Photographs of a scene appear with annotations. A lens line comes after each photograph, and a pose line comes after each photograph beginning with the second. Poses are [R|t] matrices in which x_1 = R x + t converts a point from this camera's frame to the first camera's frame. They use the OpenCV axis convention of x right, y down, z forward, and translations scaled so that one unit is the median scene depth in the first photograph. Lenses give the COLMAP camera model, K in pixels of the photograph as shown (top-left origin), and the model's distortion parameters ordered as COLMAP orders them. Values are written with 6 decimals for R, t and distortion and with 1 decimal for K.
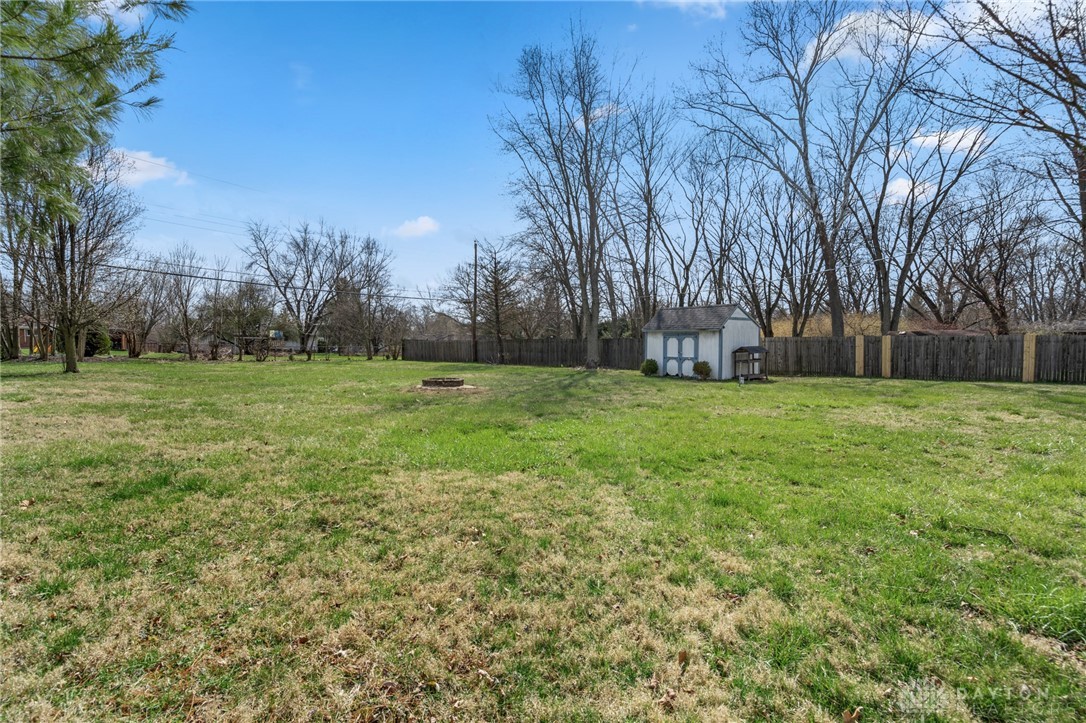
lens RADIAL K [[493.9, 0, 543.7], [0, 493.9, 348.9], [0, 0, 1]] dist [-0.006886, 0.000003]
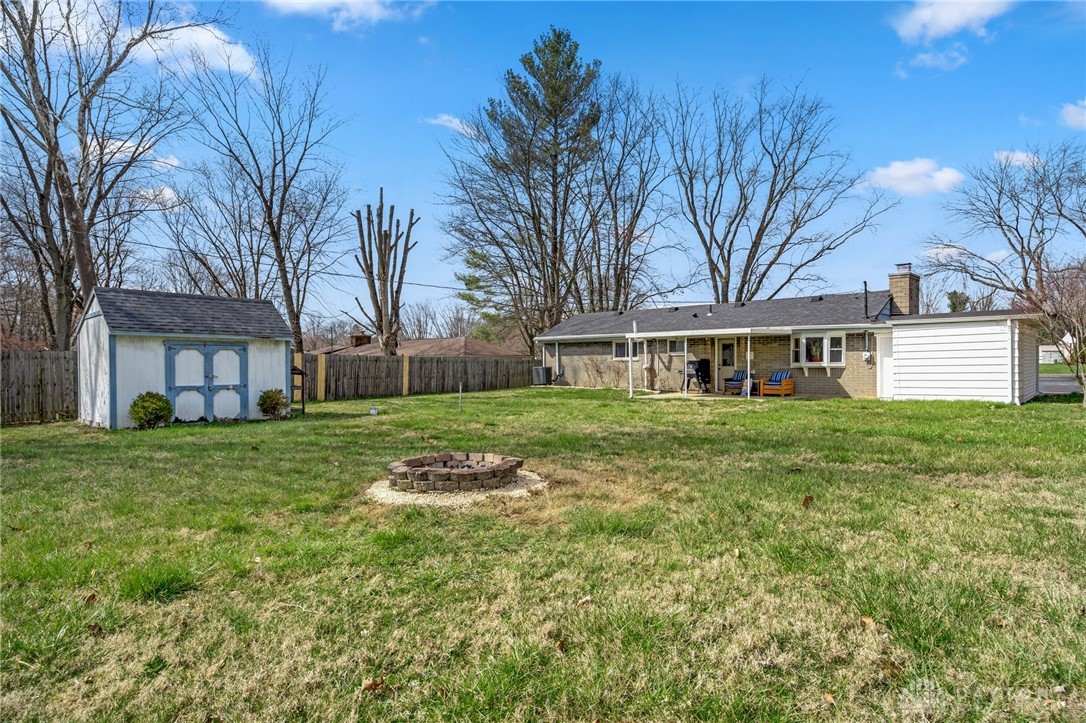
lens RADIAL K [[612.0, 0, 543.0], [0, 612.0, 361.5], [0, 0, 1]] dist [-0.000831, -0.000278]
pose [[-0.026772, 0.006414, 0.999621, -0.415937], [0.016157, 0.999852, -0.005983, 0.000104], [-0.999511, 0.015991, -0.026871, 0.653643]]
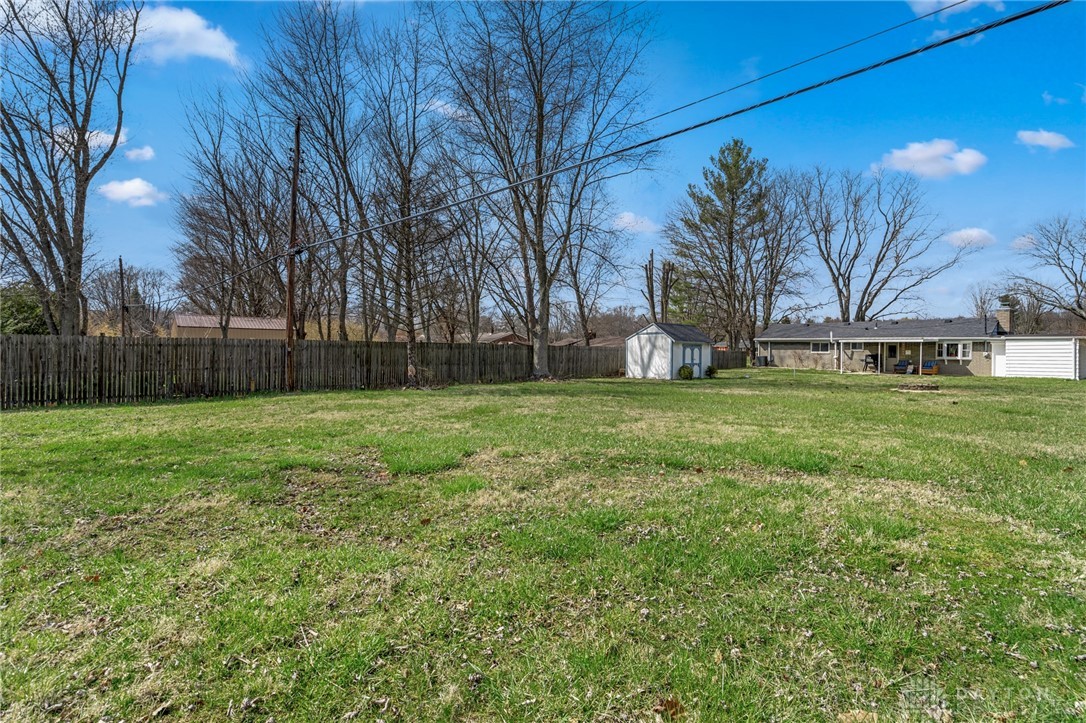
lens RADIAL K [[493.9, 0, 543.7], [0, 493.9, 348.9], [0, 0, 1]] dist [-0.006886, 0.000003]
pose [[0.125598, 0.006137, 0.992062, -1.111340], [-0.000729, 0.999981, -0.006094, -0.012411], [-0.992081, 0.000042, 0.125600, 1.265556]]
